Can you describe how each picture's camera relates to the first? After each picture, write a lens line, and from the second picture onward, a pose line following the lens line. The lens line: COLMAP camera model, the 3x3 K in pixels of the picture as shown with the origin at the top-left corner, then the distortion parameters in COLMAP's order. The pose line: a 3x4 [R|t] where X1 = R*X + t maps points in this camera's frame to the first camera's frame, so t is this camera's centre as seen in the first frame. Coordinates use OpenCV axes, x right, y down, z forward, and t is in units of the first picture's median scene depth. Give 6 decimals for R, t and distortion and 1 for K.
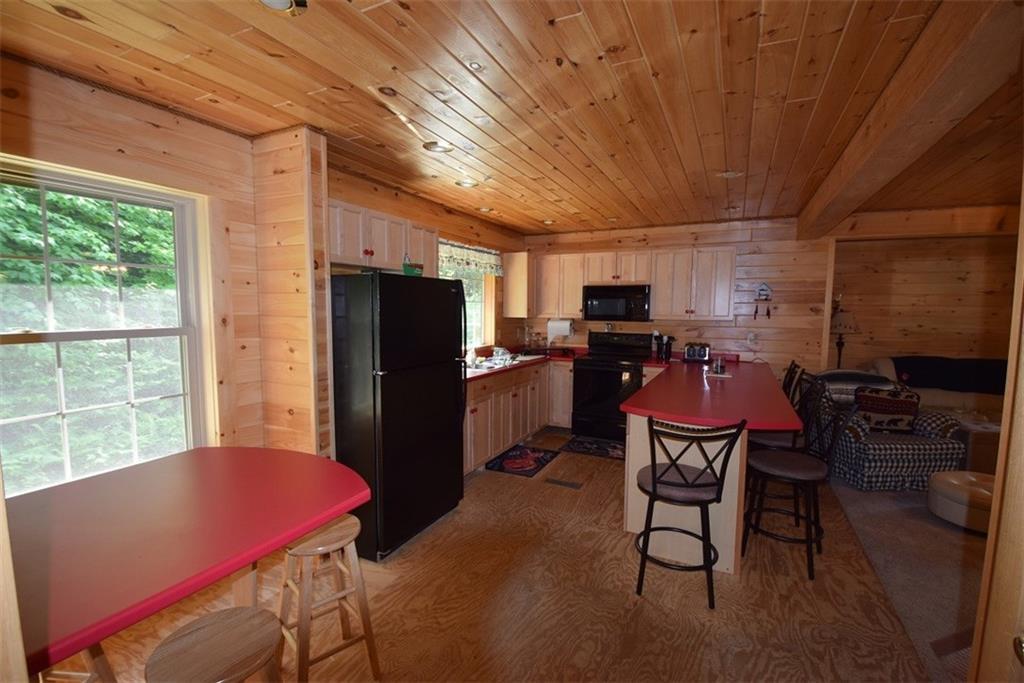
lens RADIAL K [[451.4, 0, 515.7], [0, 451.4, 343.4], [0, 0, 1]] dist [0.000918, -0.000495]
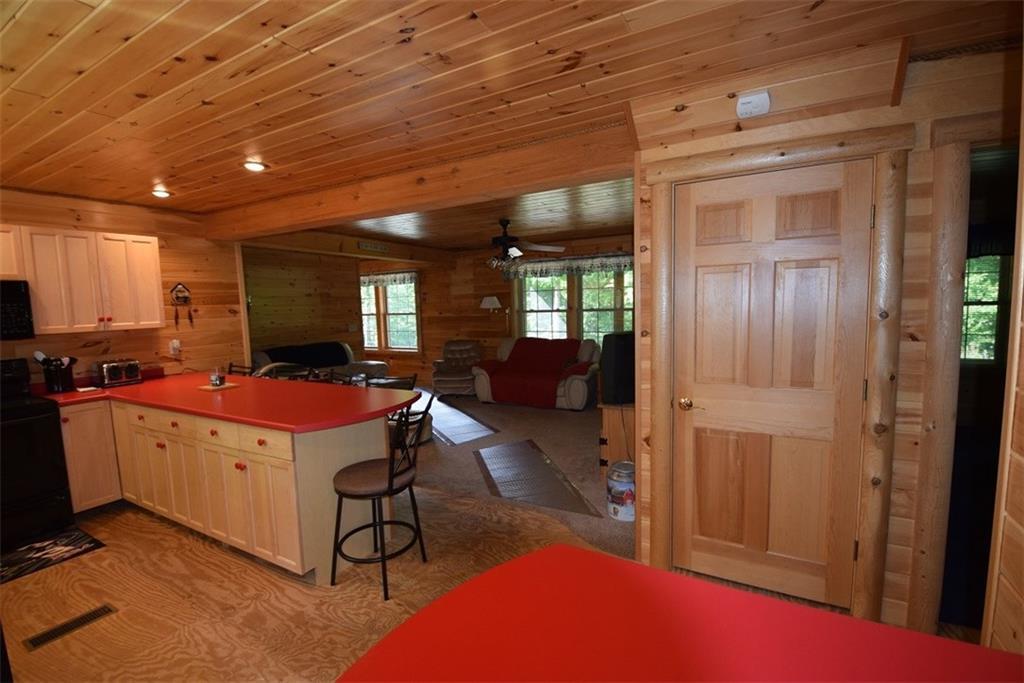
lens RADIAL K [[451.4, 0, 515.9], [0, 451.4, 344.9], [0, 0, 1]] dist [0.000918, -0.000495]
pose [[0.068168, -0.104197, 0.992218, -0.311306], [0.109035, 0.989352, 0.096405, -0.027973], [-0.991698, 0.101614, 0.078803, 0.294371]]
